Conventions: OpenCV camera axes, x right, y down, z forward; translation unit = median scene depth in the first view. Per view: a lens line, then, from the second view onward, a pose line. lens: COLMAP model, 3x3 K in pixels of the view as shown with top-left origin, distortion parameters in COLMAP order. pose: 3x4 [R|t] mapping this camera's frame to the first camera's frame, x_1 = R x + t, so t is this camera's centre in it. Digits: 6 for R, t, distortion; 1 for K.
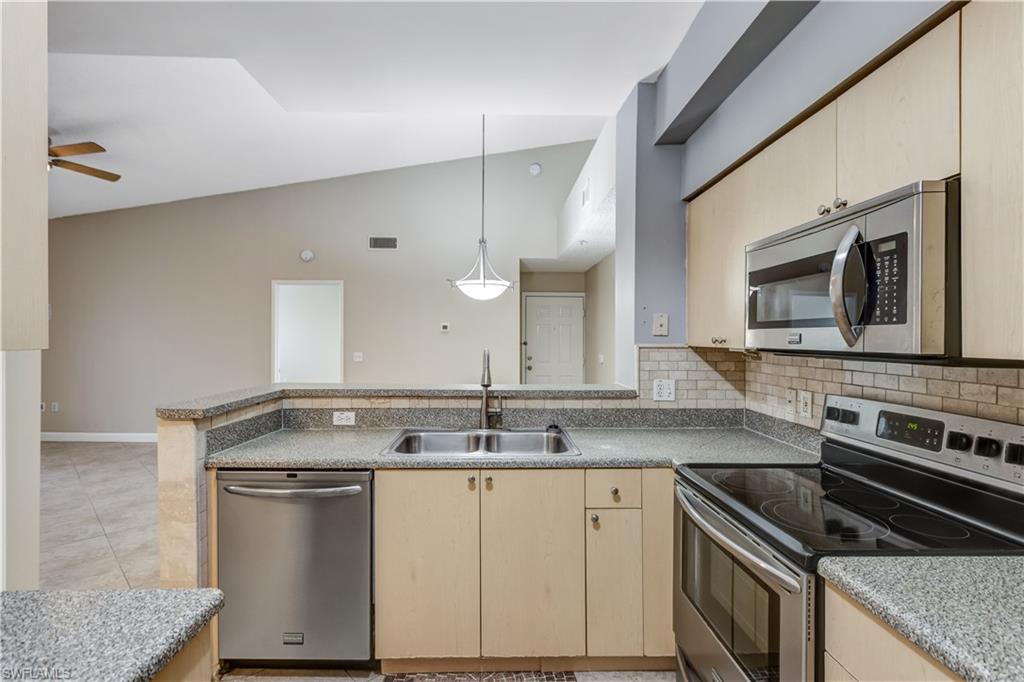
lens RADIAL K [[472.0, 0, 511.1], [0, 472.0, 343.7], [0, 0, 1]] dist [0.007210, -0.000385]
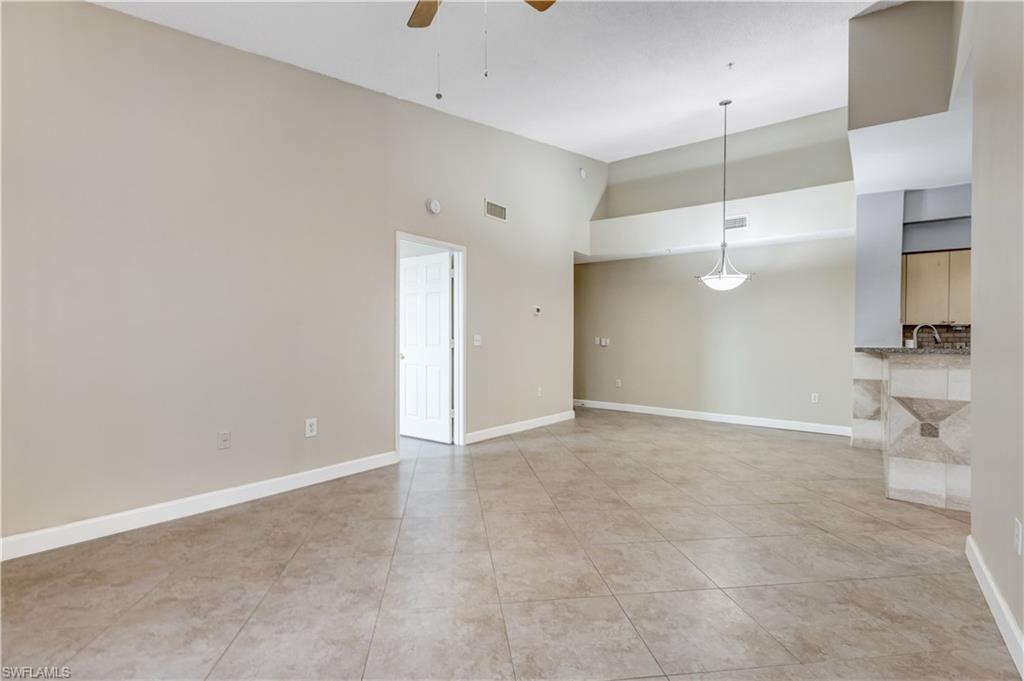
lens RADIAL K [[472.0, 0, 519.1], [0, 472.0, 339.4], [0, 0, 1]] dist [0.007210, -0.000385]
pose [[0.617486, -0.001817, 0.786580, -2.803147], [0.002947, 0.999996, -0.000003, 0.078186], [-0.786577, 0.002320, 0.617488, 1.273538]]
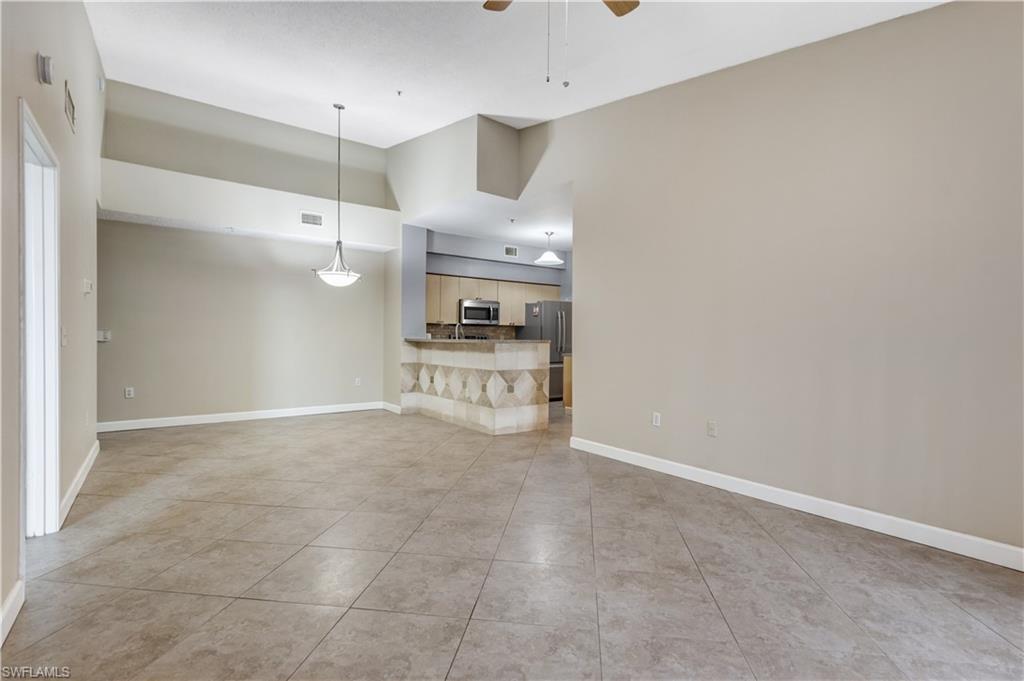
lens RADIAL K [[472.0, 0, 512.0], [0, 472.0, 339.2], [0, 0, 1]] dist [0.007210, -0.000385]
pose [[-0.574021, -0.017836, 0.818647, -2.864012], [-0.003833, 0.999810, 0.019095, 0.058674], [-0.818832, 0.007823, -0.573980, 2.705155]]
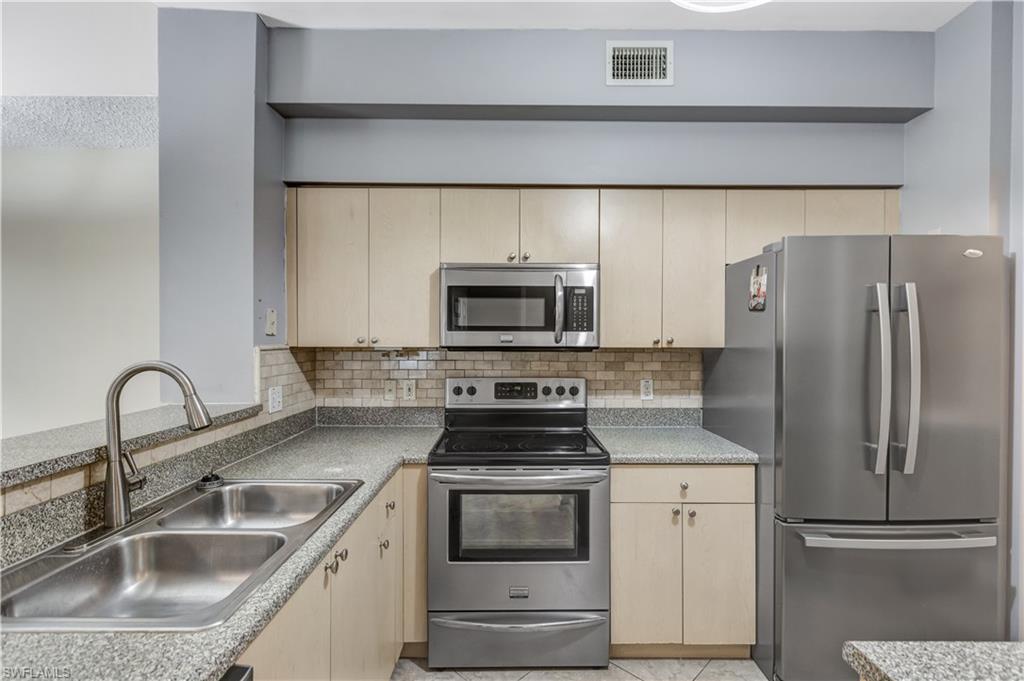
lens RADIAL K [[472.0, 0, 515.6], [0, 472.0, 344.8], [0, 0, 1]] dist [0.007210, -0.000385]
pose [[0.021199, -0.018095, 0.999612, -0.636626], [0.009743, 0.999792, 0.017891, -0.013262], [-0.999728, 0.009360, 0.021371, 0.681292]]
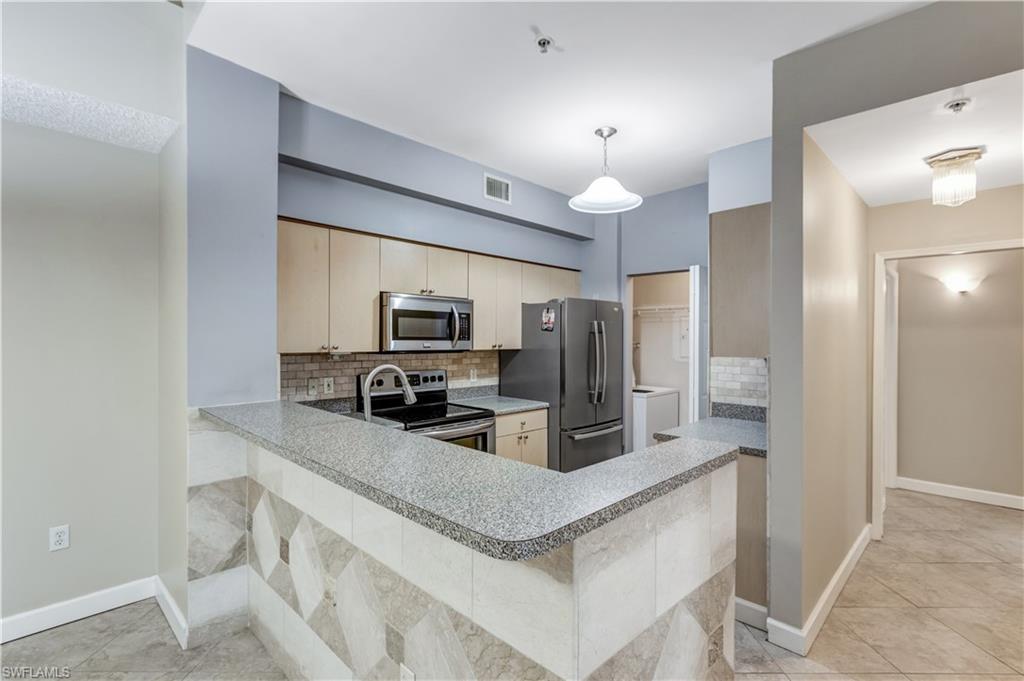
lens RADIAL K [[472.0, 0, 513.1], [0, 472.0, 339.2], [0, 0, 1]] dist [0.007210, -0.000385]
pose [[-0.689952, -0.016413, 0.723669, -0.951123], [-0.005698, 0.999835, 0.017244, -0.058767], [-0.723833, 0.007774, -0.689931, 1.636359]]
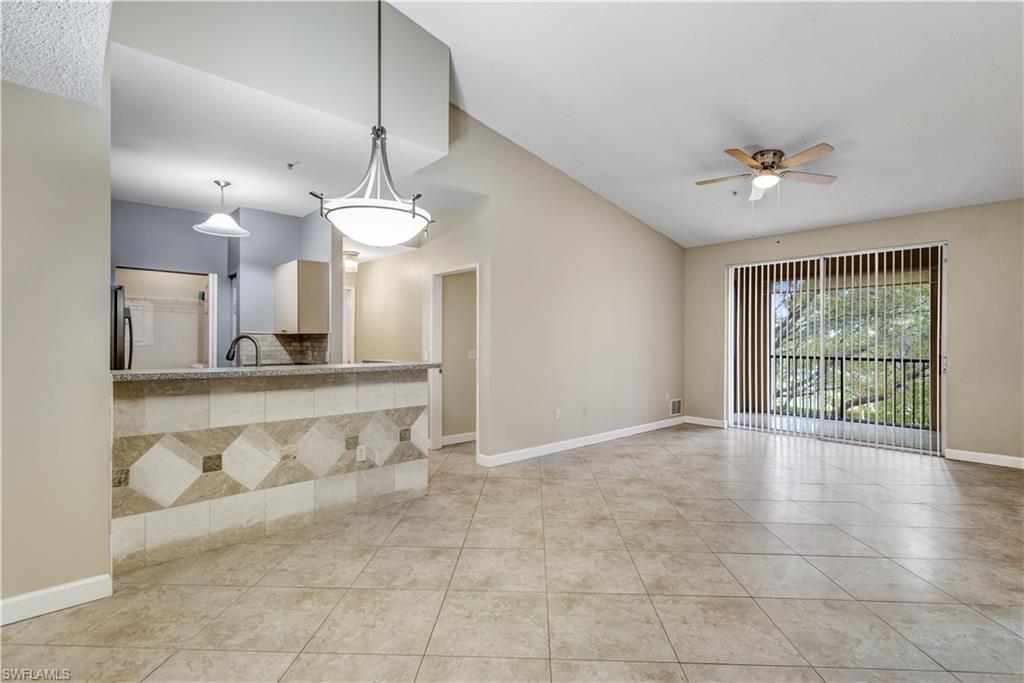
lens RADIAL K [[472.0, 0, 511.6], [0, 472.0, 348.8], [0, 0, 1]] dist [0.007210, -0.000385]
pose [[-0.761830, -0.002089, -0.647773, 0.311822], [-0.021155, 0.999542, 0.021658, 0.007923], [0.647431, 0.030203, -0.761525, 2.944480]]
